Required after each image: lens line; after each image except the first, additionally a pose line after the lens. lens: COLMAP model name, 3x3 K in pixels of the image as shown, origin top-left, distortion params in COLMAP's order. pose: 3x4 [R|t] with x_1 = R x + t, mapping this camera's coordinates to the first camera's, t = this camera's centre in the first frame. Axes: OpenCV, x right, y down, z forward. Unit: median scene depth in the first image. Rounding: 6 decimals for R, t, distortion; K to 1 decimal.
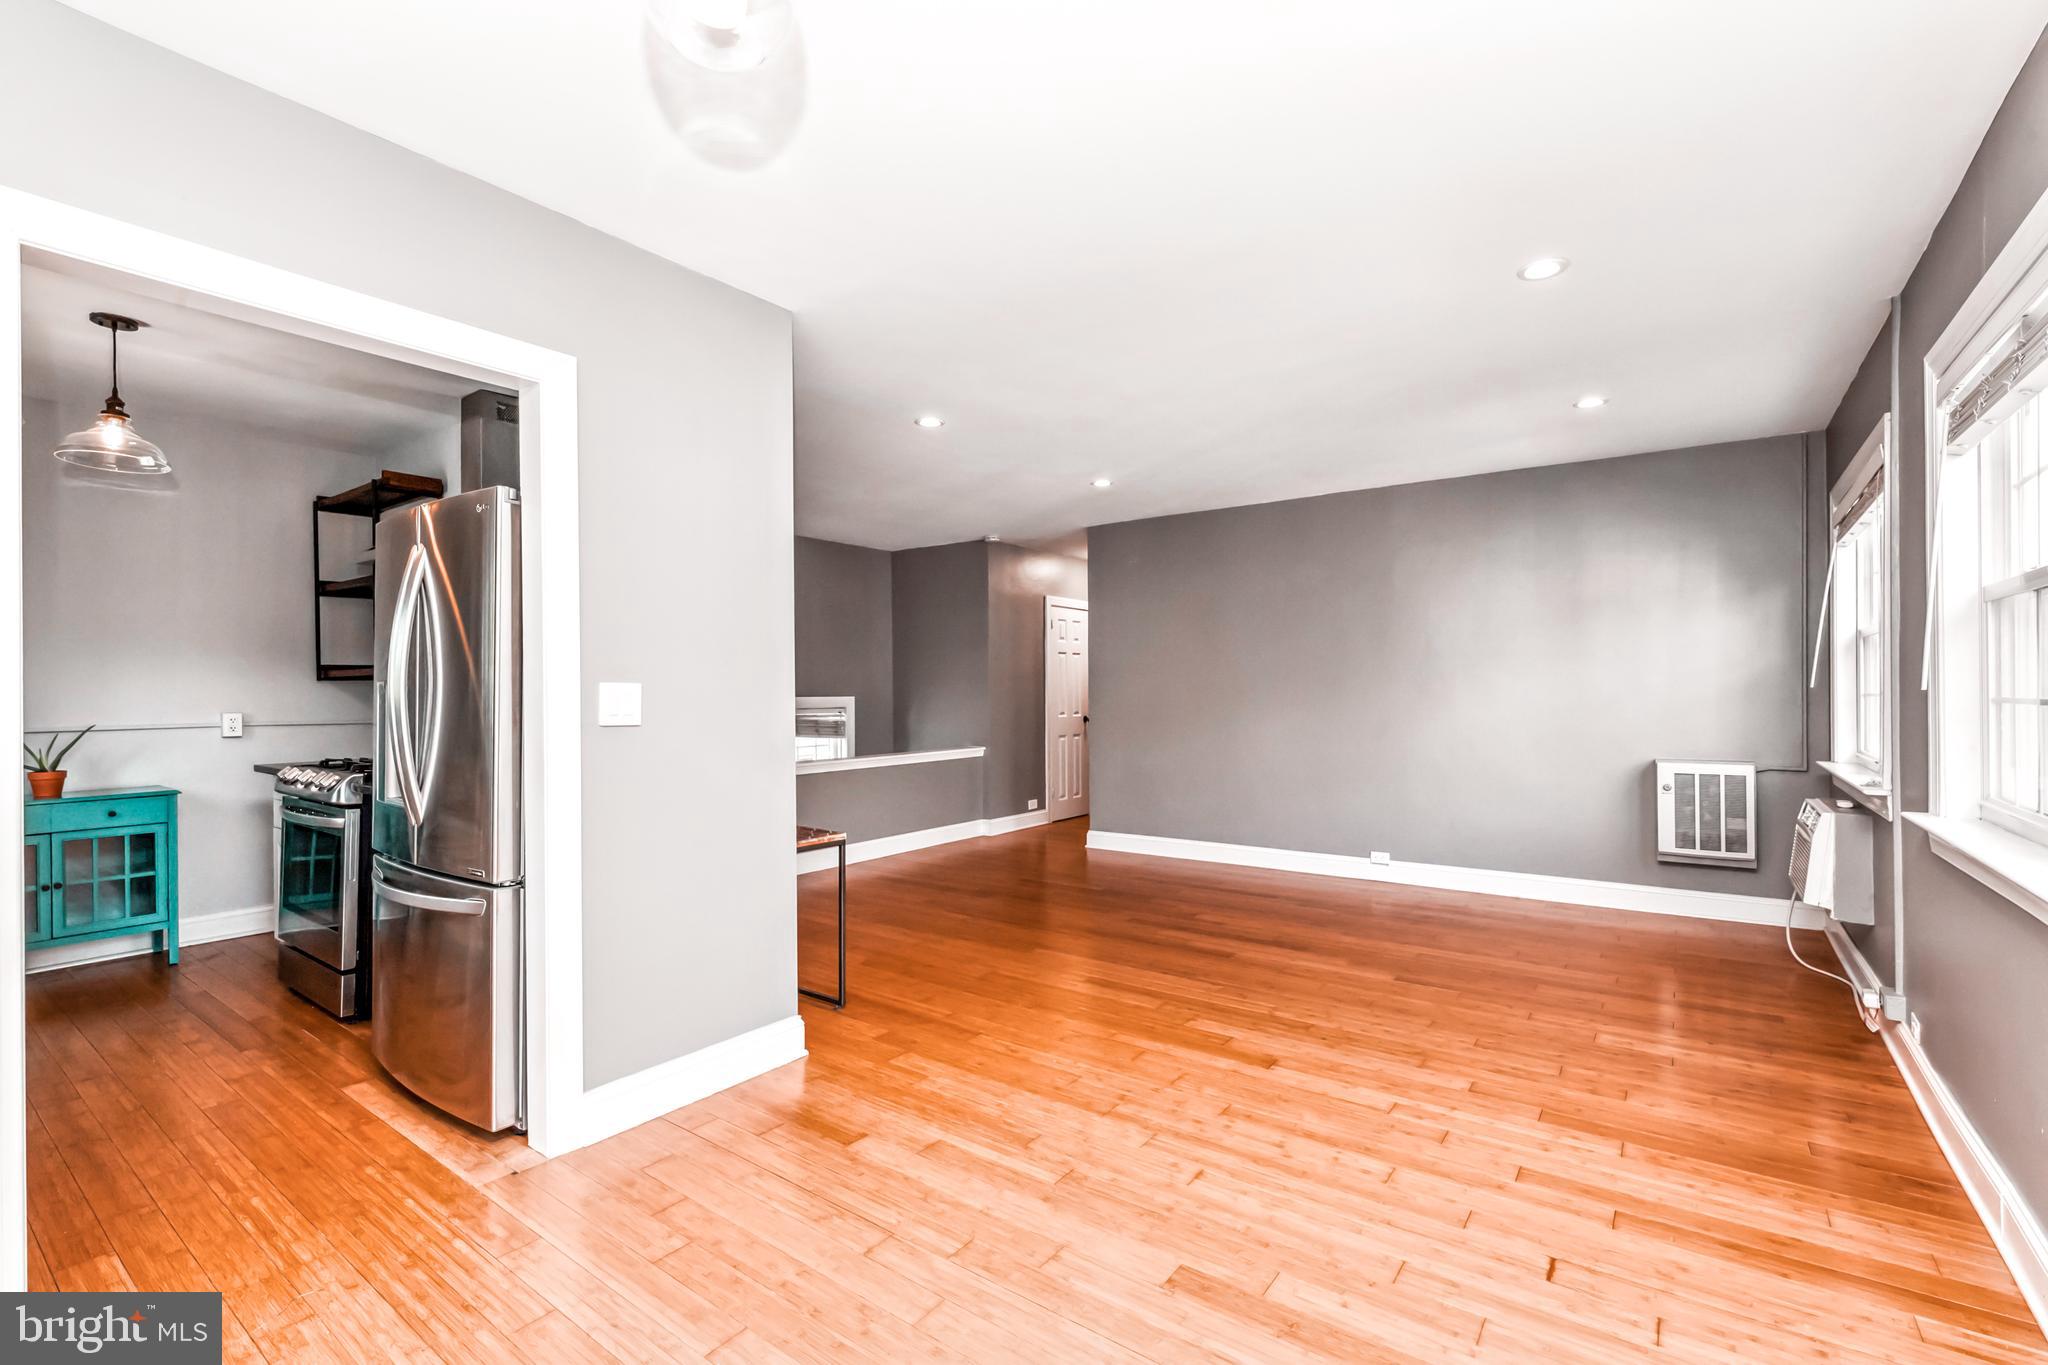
lens RADIAL K [[891.9, 0, 1040.0], [0, 891.9, 676.1], [0, 0, 1]] dist [0.002733, 0.000346]
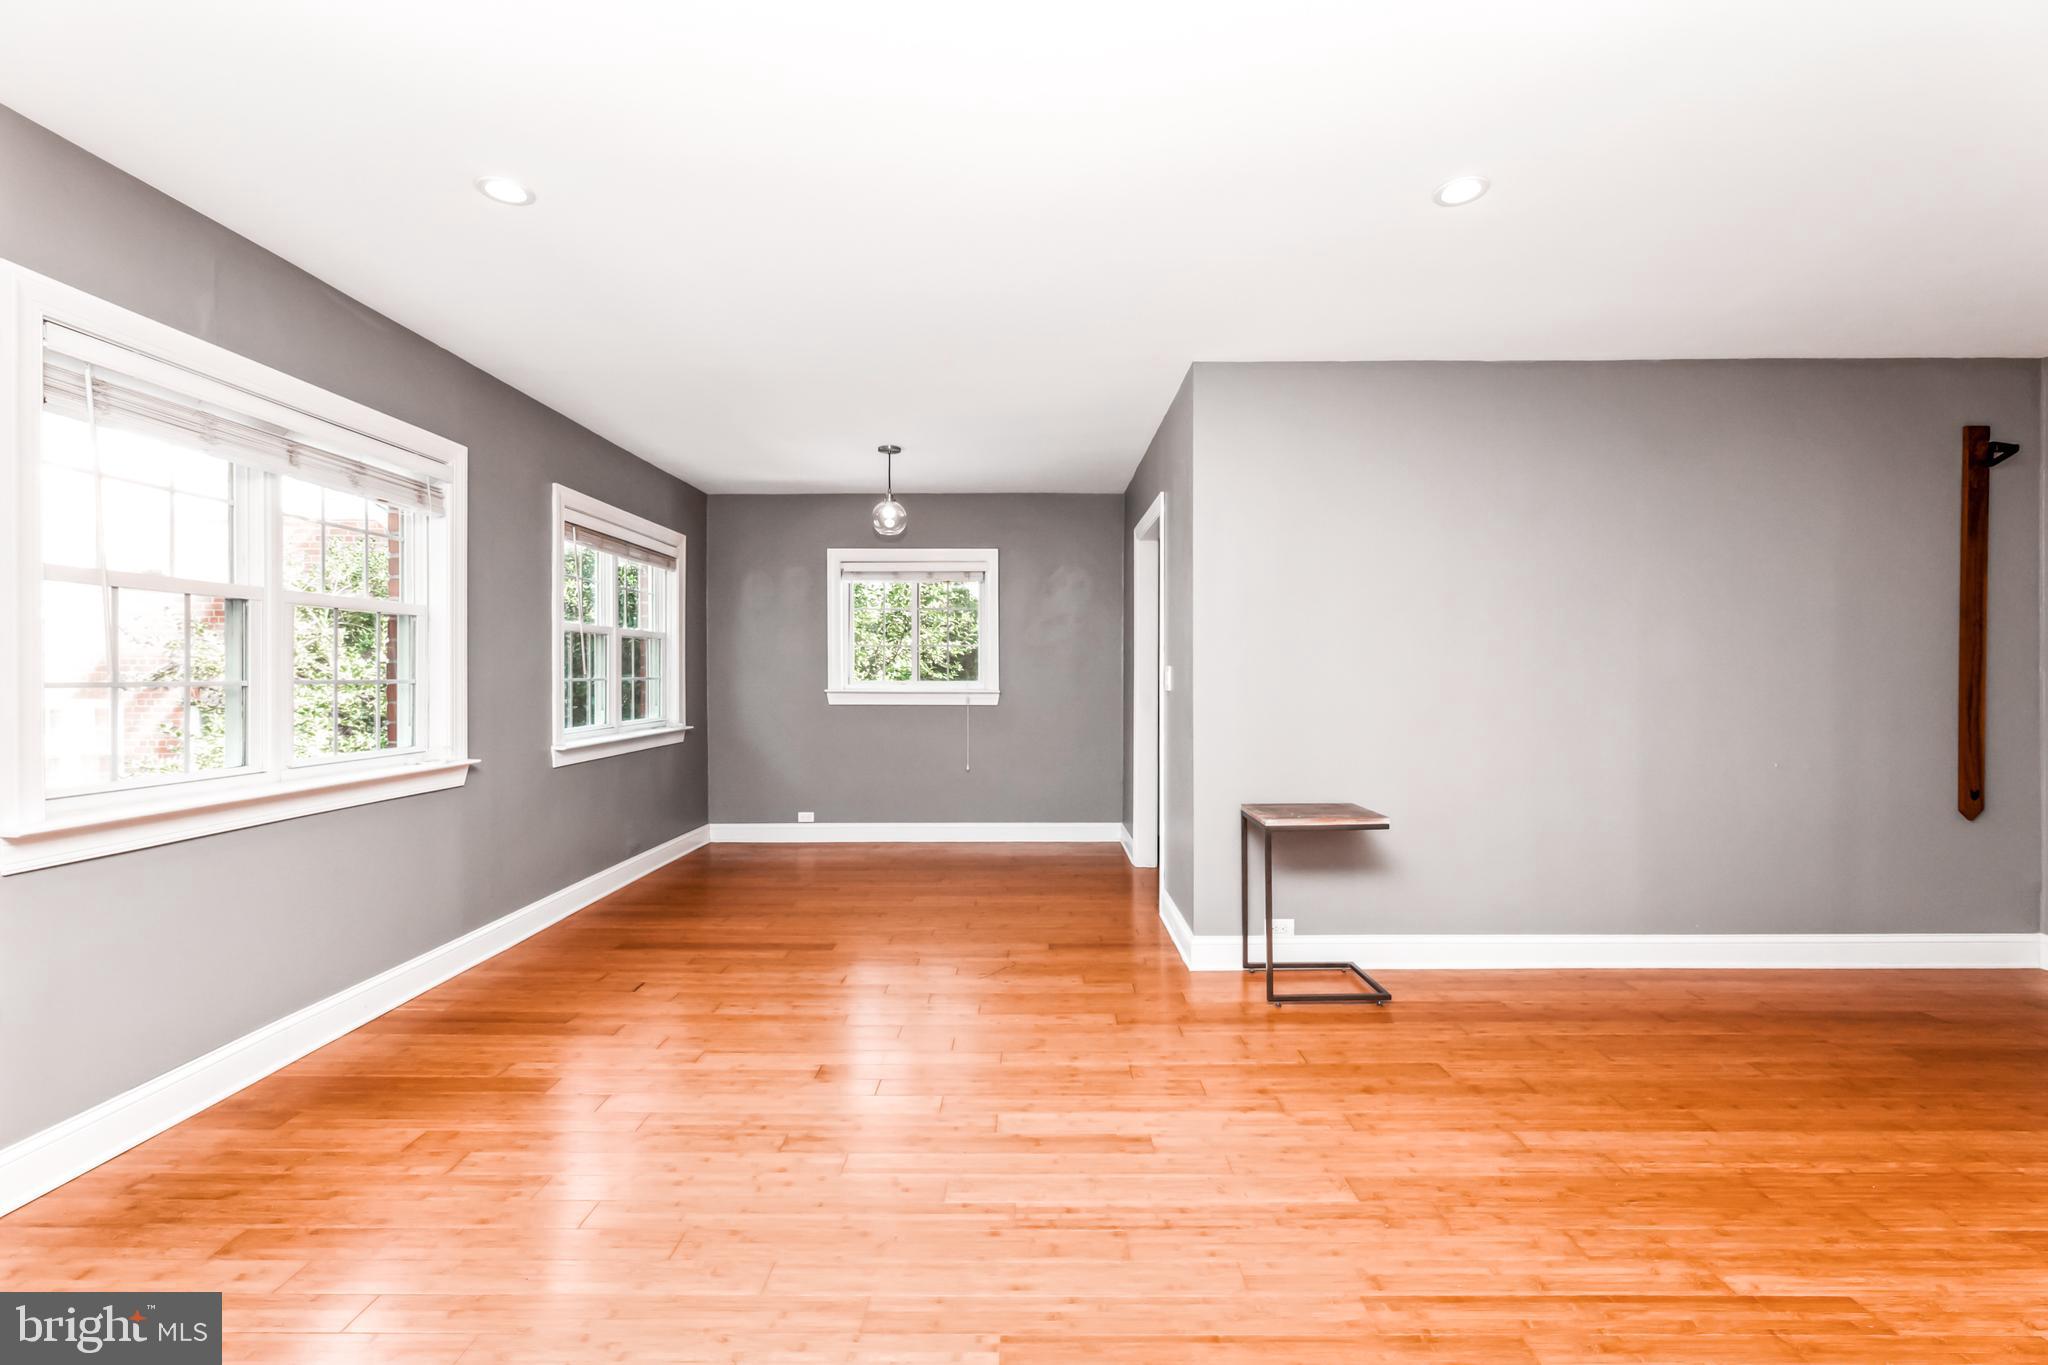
lens RADIAL K [[823.3, 0, 1035.1], [0, 823.3, 678.5], [0, 0, 1]] dist [0.002520, 0.000062]
pose [[-0.807746, 0.009872, -0.589448, 0.401233], [0.014255, 0.999894, -0.002788, 0.018882], [0.589359, -0.010655, -0.807801, 1.266583]]
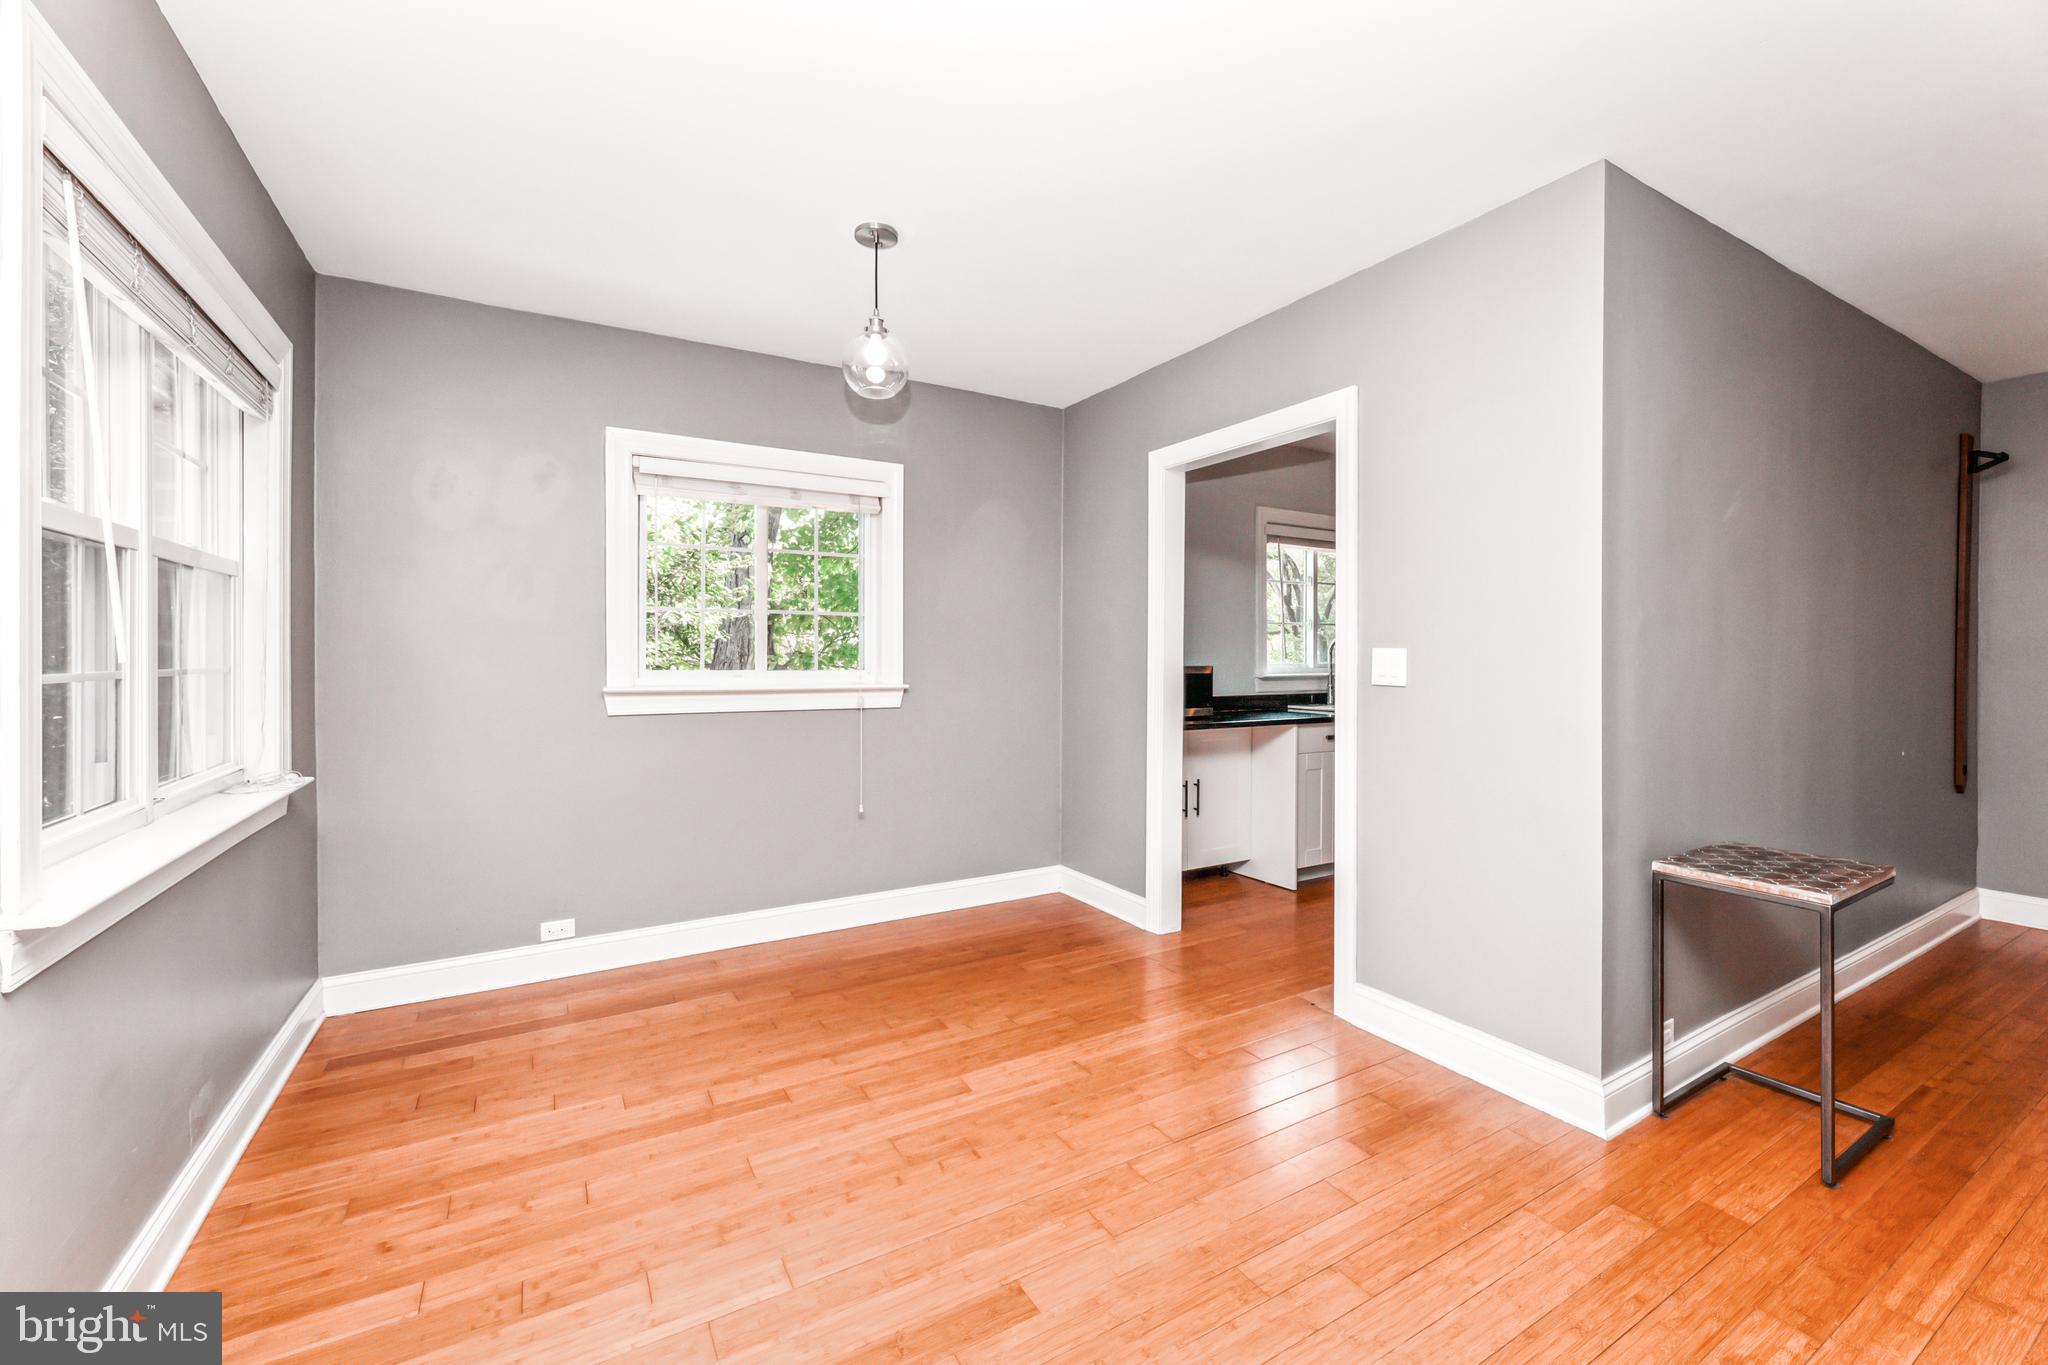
lens RADIAL K [[827.2, 0, 1021.3], [0, 827.2, 660.0], [0, 0, 1]] dist [0.004690, 0.000172]
pose [[-0.400858, 0.007443, -0.916110, 0.405113], [0.014750, 0.999890, 0.001670, 0.008504], [0.916021, -0.012843, -0.400924, 0.590027]]
